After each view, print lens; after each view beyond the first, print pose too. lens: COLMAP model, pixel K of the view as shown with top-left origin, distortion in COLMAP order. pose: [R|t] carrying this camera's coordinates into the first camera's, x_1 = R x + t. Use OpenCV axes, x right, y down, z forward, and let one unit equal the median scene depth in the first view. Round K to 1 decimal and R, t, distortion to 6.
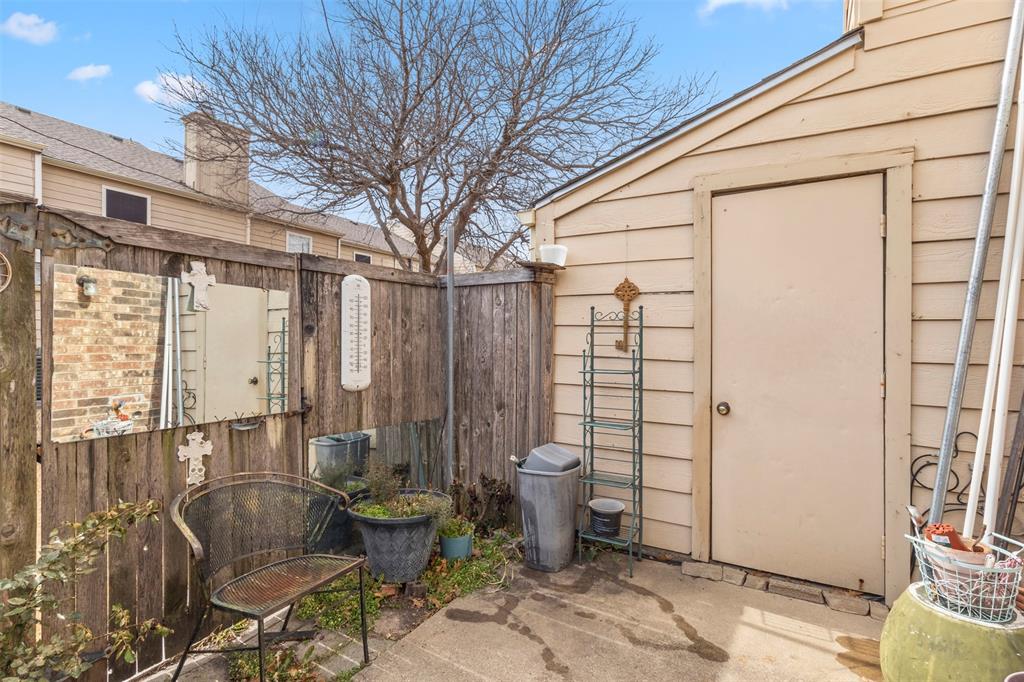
lens RADIAL K [[495.5, 0, 512.0], [0, 495.5, 341.0], [0, 0, 1]] dist [-0.000516, -0.000104]
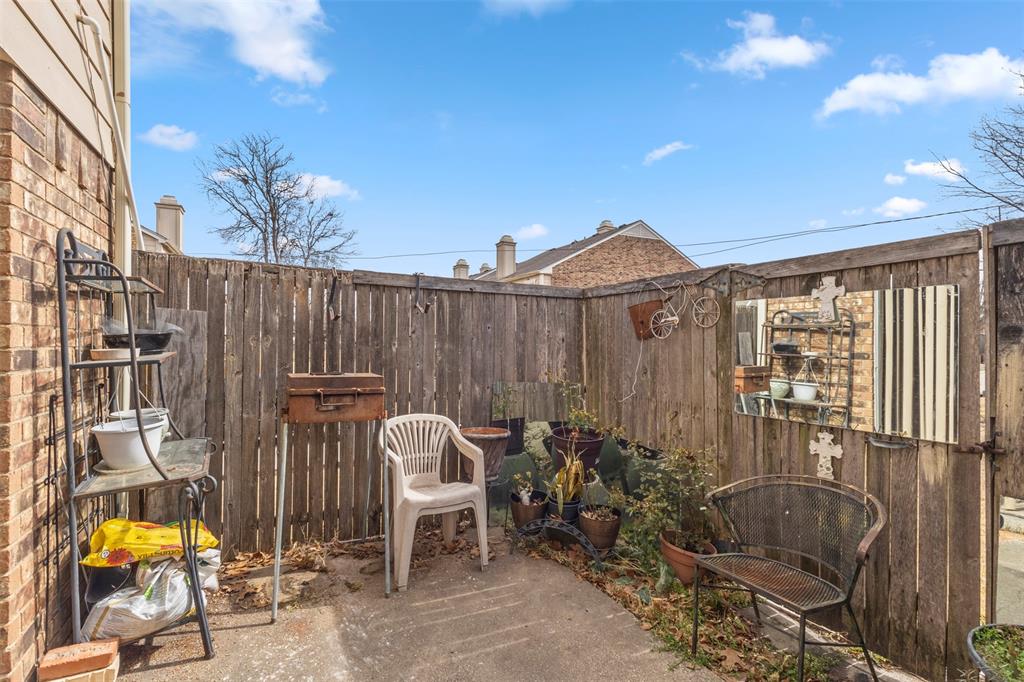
lens RADIAL K [[495.5, 0, 512.0], [0, 495.5, 341.0], [0, 0, 1]] dist [-0.000516, -0.000104]
pose [[-0.560276, -0.009505, -0.828252, 0.663239], [-0.000329, 0.999937, -0.011253, -0.006616], [0.828306, -0.006033, -0.560243, 1.042494]]
